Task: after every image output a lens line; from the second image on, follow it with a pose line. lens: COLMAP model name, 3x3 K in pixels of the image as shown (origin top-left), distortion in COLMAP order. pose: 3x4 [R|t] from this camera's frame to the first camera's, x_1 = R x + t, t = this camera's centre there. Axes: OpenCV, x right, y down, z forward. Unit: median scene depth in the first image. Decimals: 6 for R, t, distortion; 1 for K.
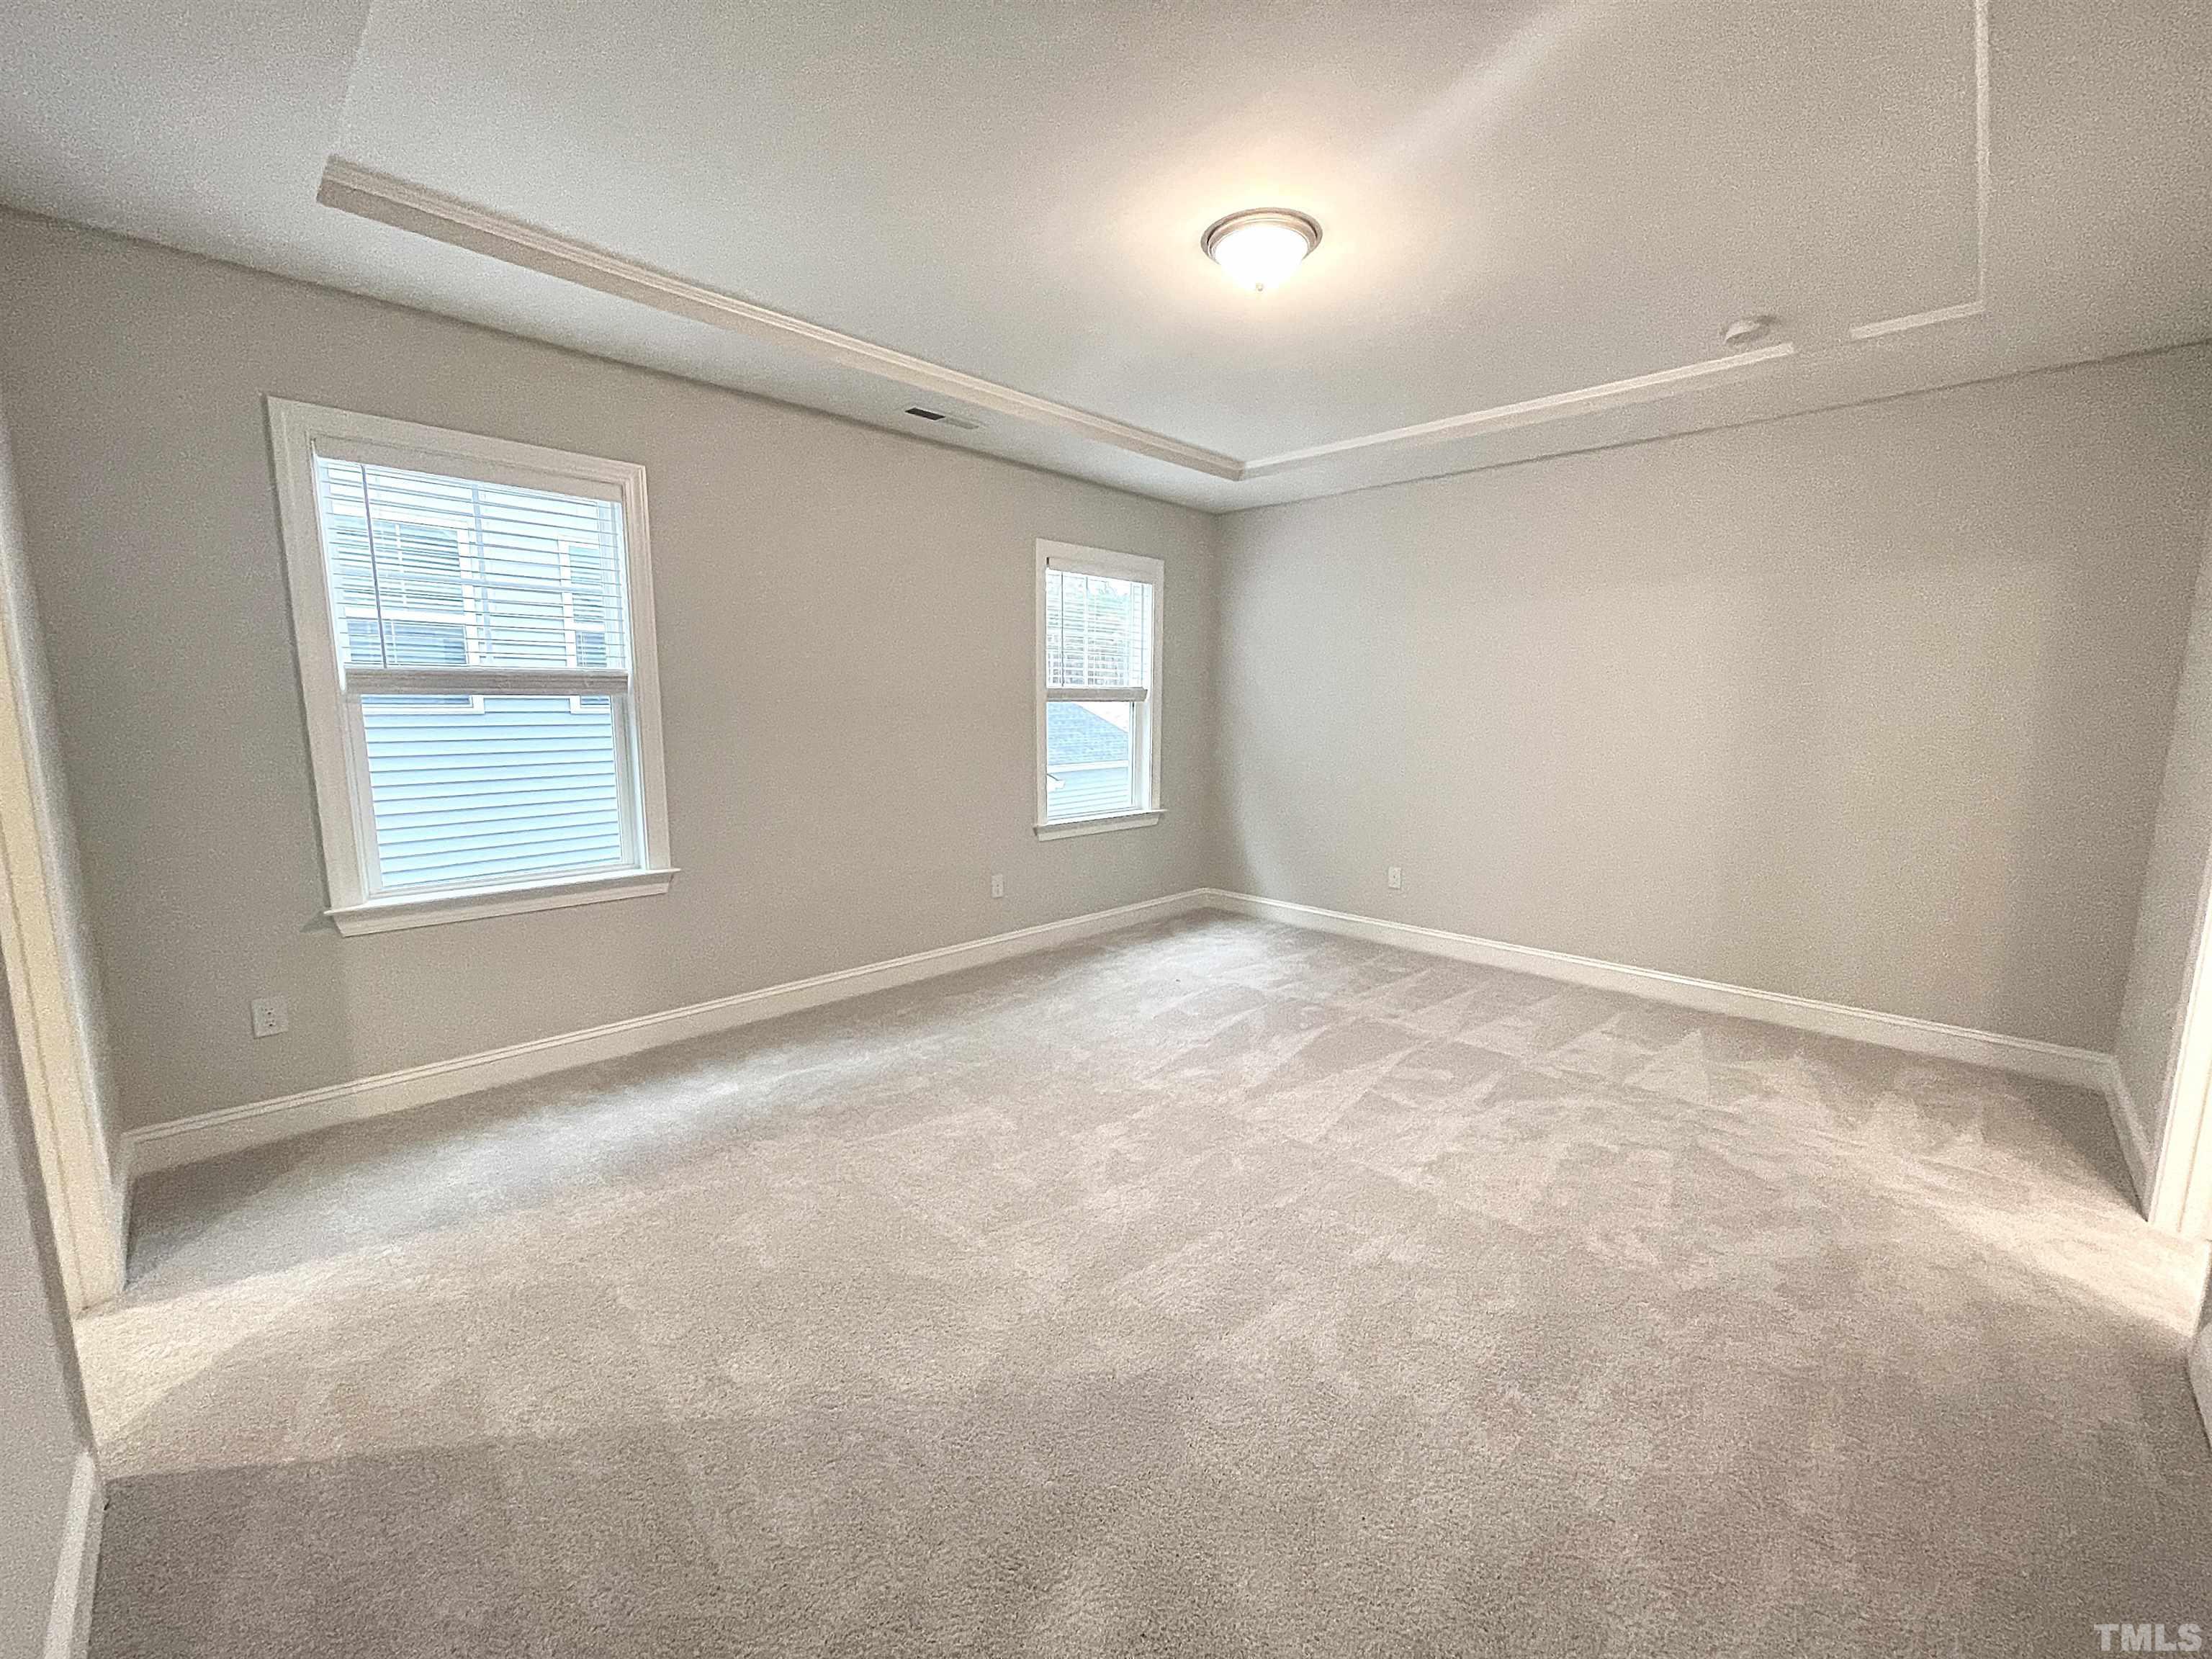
lens RADIAL K [[886.7, 0, 1055.8], [0, 886.7, 830.9], [0, 0, 1]] dist [0.002477, 0.000293]
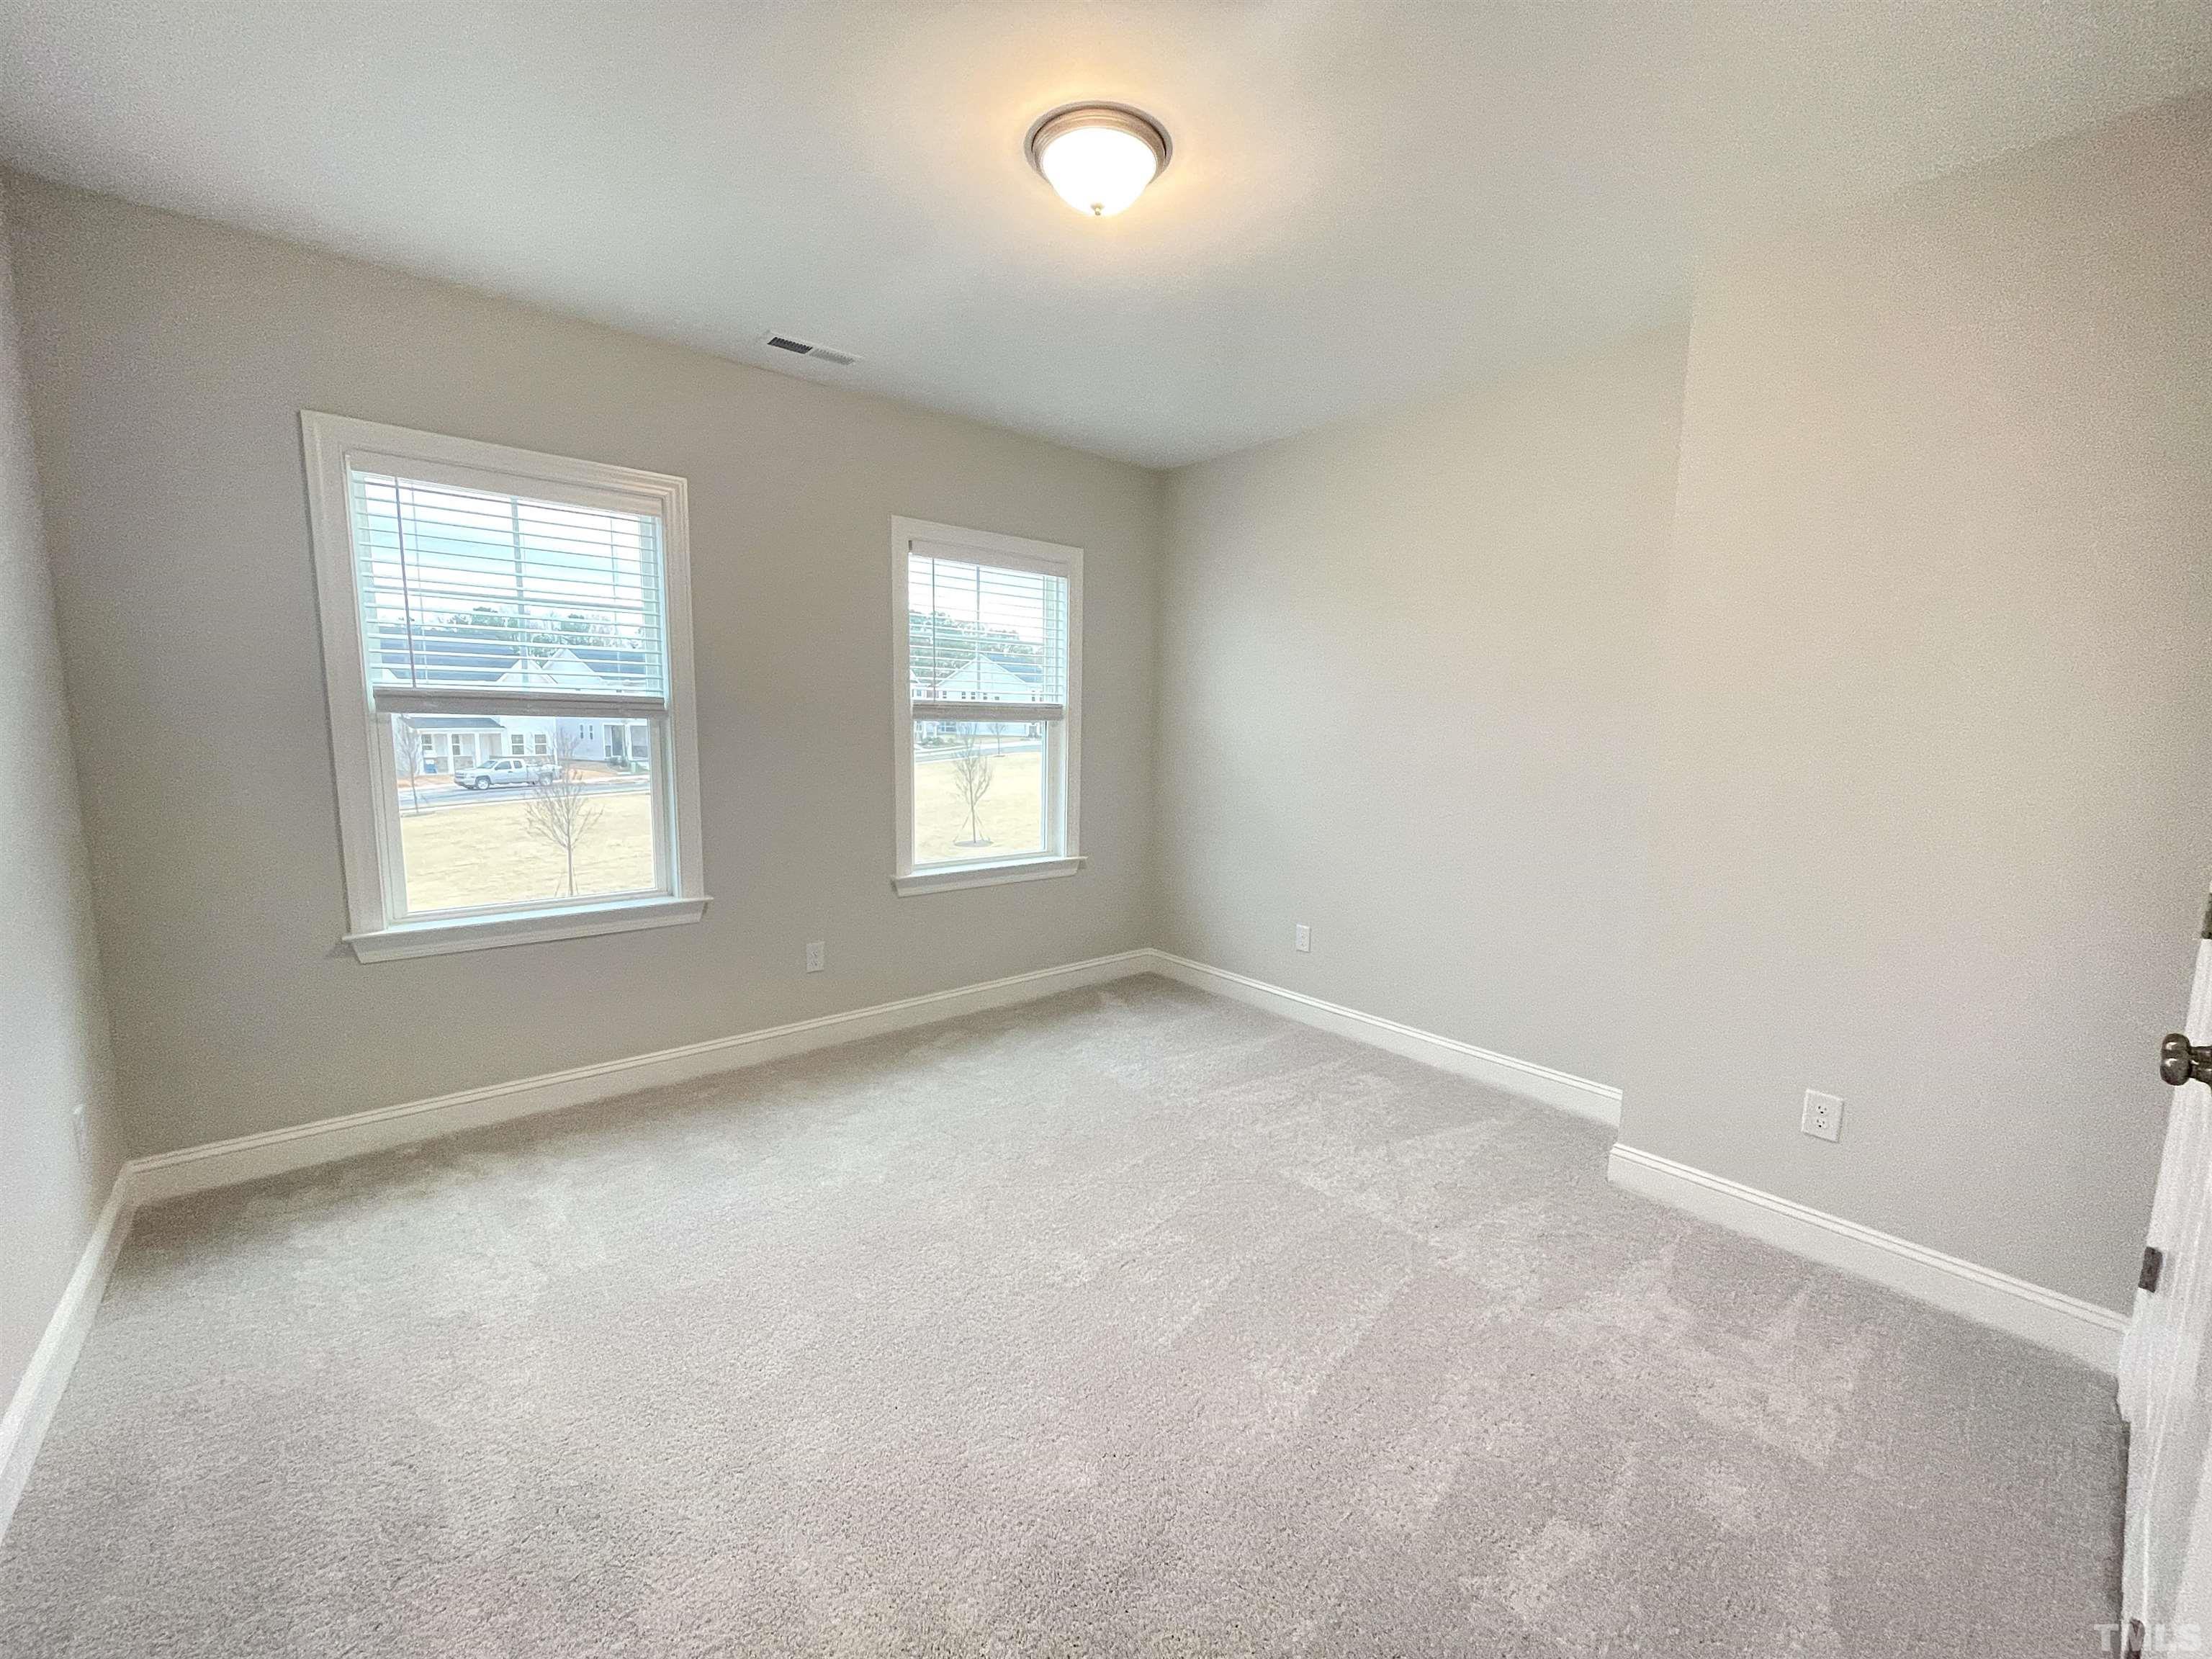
lens RADIAL K [[880.5, 0, 1108.1], [0, 880.5, 891.6], [0, 0, 1]] dist [-0.002066, -0.000372]
pose [[0.998485, 0.016606, -0.052457, 0.083609], [-0.014566, 0.999132, 0.039034, -0.010761], [0.053060, -0.038211, 0.997860, 0.083272]]
